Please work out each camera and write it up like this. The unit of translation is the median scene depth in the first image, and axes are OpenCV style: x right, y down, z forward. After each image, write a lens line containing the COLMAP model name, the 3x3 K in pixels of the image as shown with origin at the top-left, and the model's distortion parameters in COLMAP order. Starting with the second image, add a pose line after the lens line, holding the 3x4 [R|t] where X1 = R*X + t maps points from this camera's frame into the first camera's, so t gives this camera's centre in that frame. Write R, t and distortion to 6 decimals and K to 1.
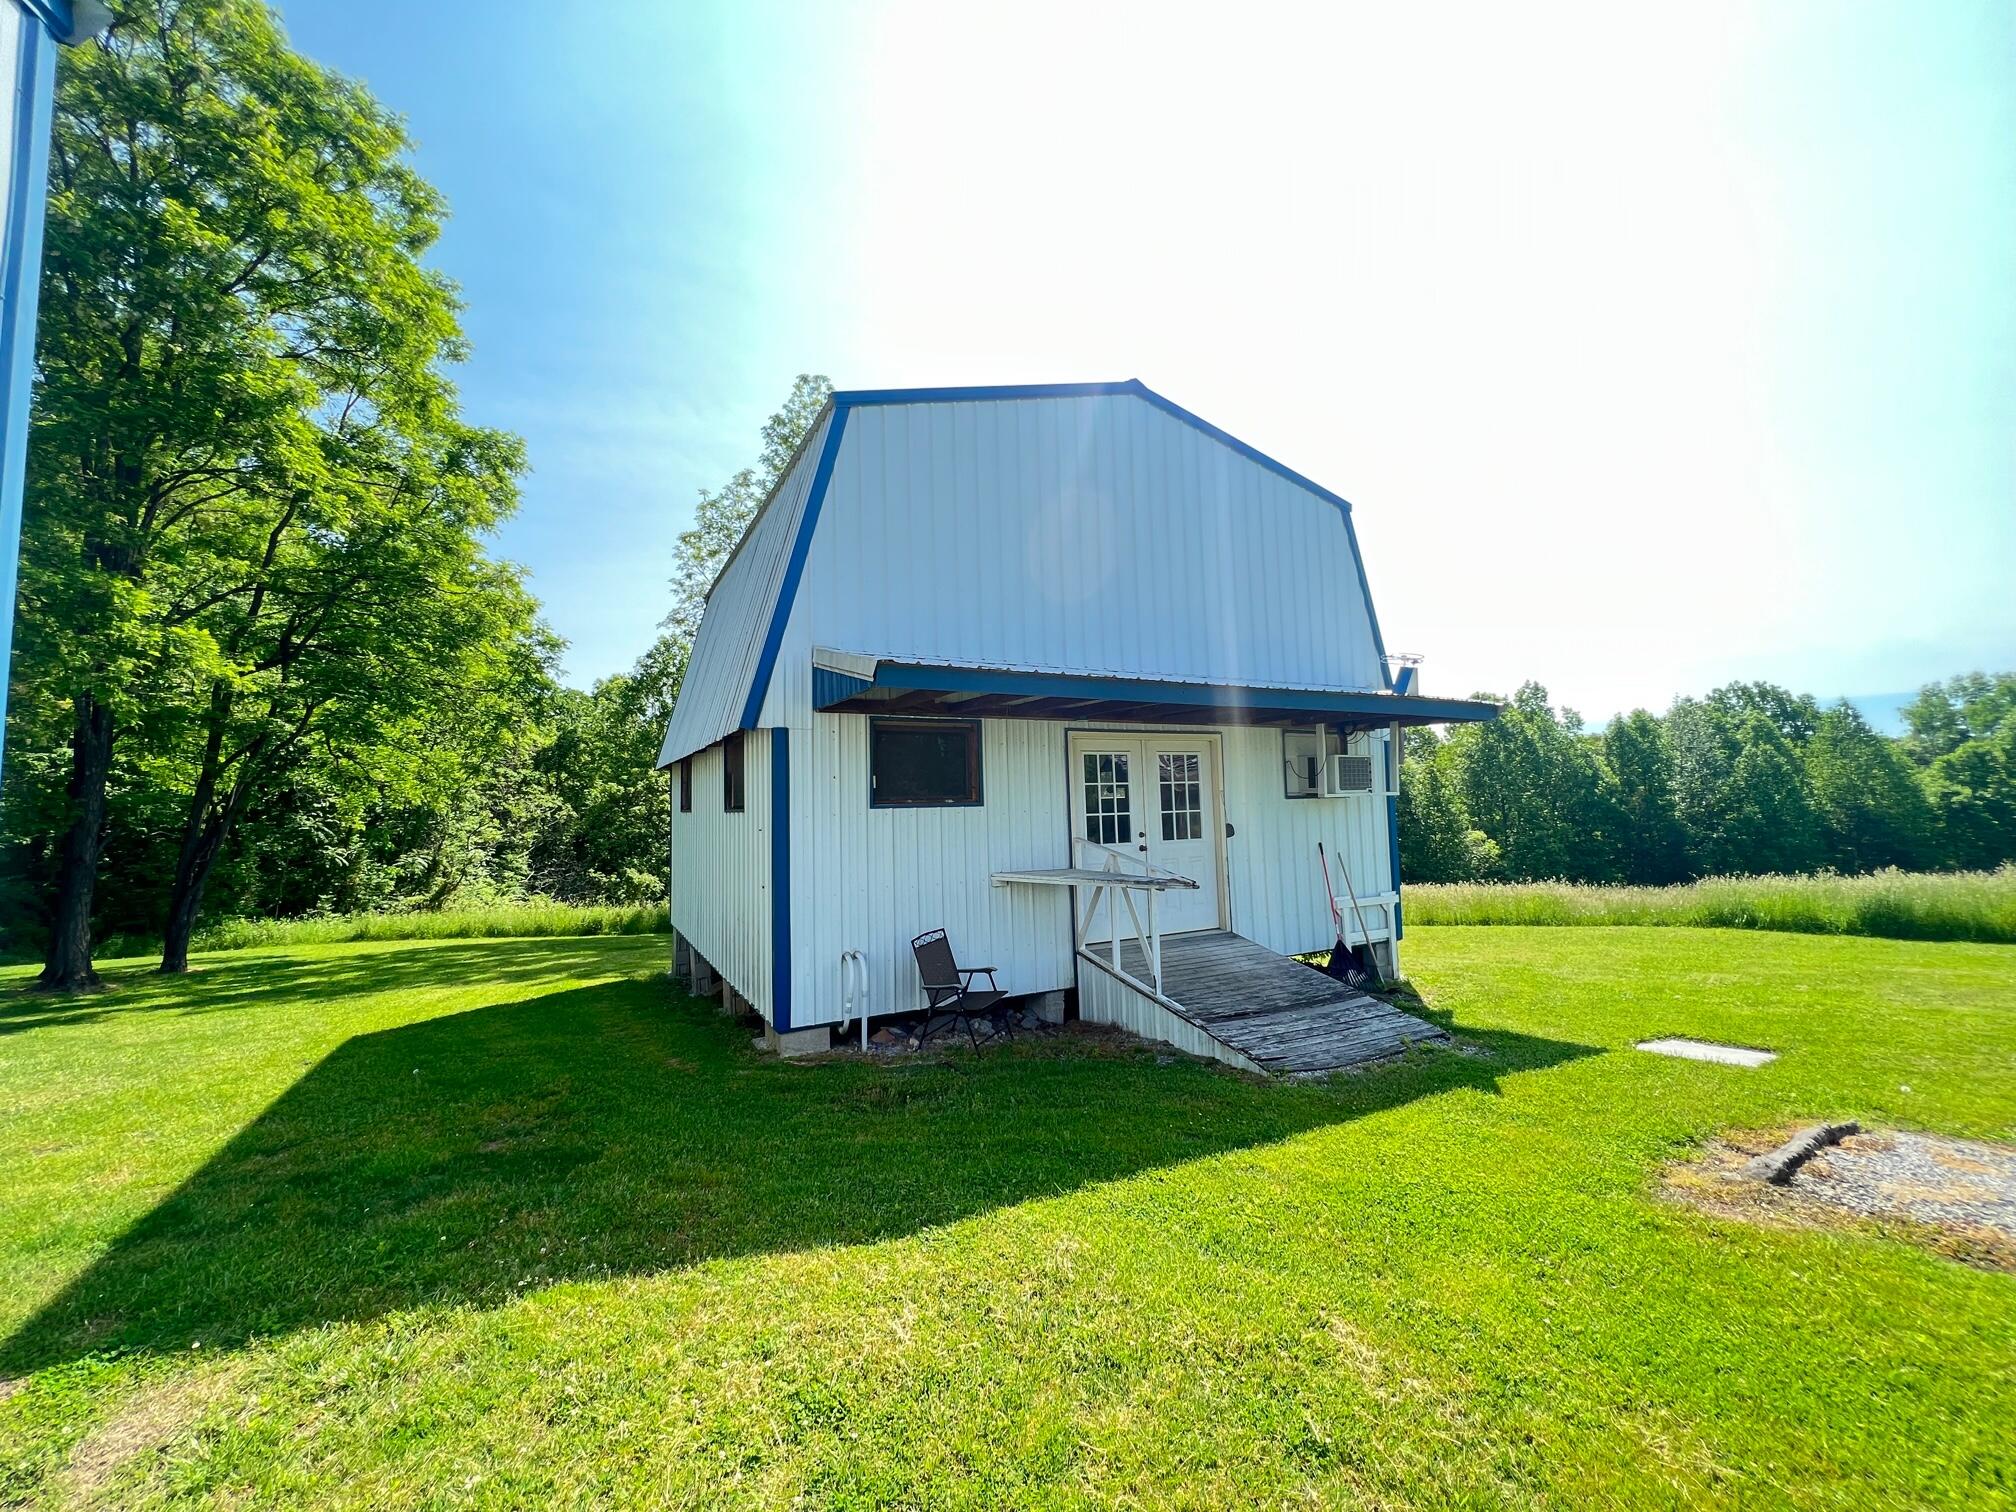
lens RADIAL K [[802.6, 0, 999.8], [0, 802.6, 751.8], [0, 0, 1]] dist [0.001160, 0.000225]
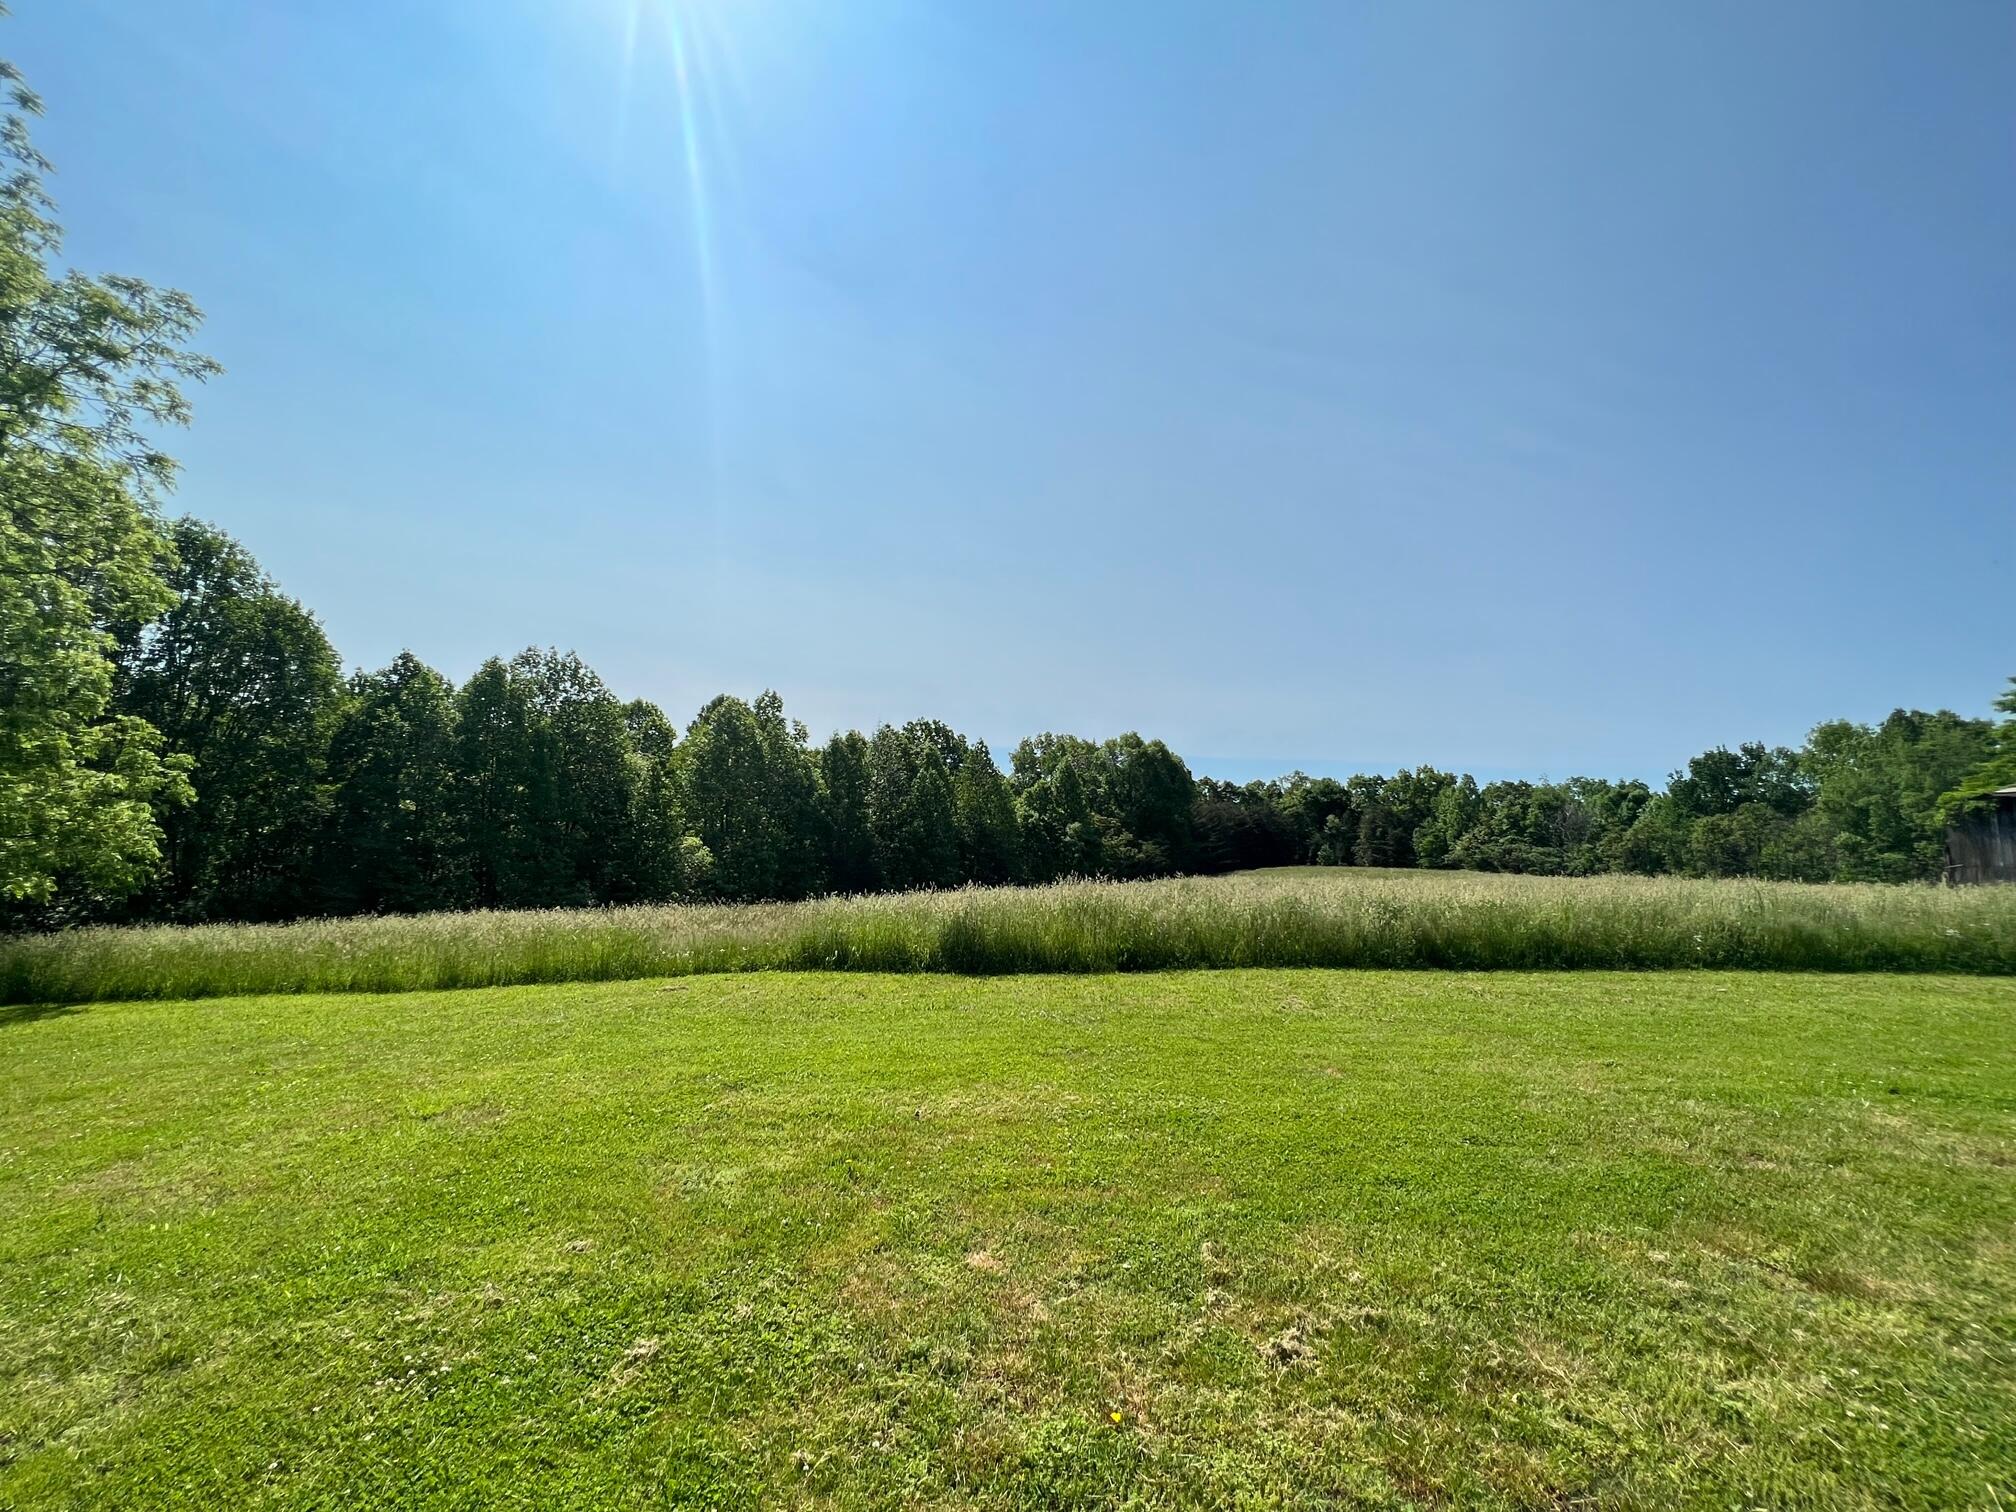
lens RADIAL K [[843.5, 0, 995.3], [0, 843.5, 750.7], [0, 0, 1]] dist [0.000781, 0.000786]
pose [[0.675019, 0.094997, 0.731659, 0.097135], [-0.092919, 0.994726, -0.043427, 0.008686], [-0.731926, -0.038671, 0.680286, 0.081604]]
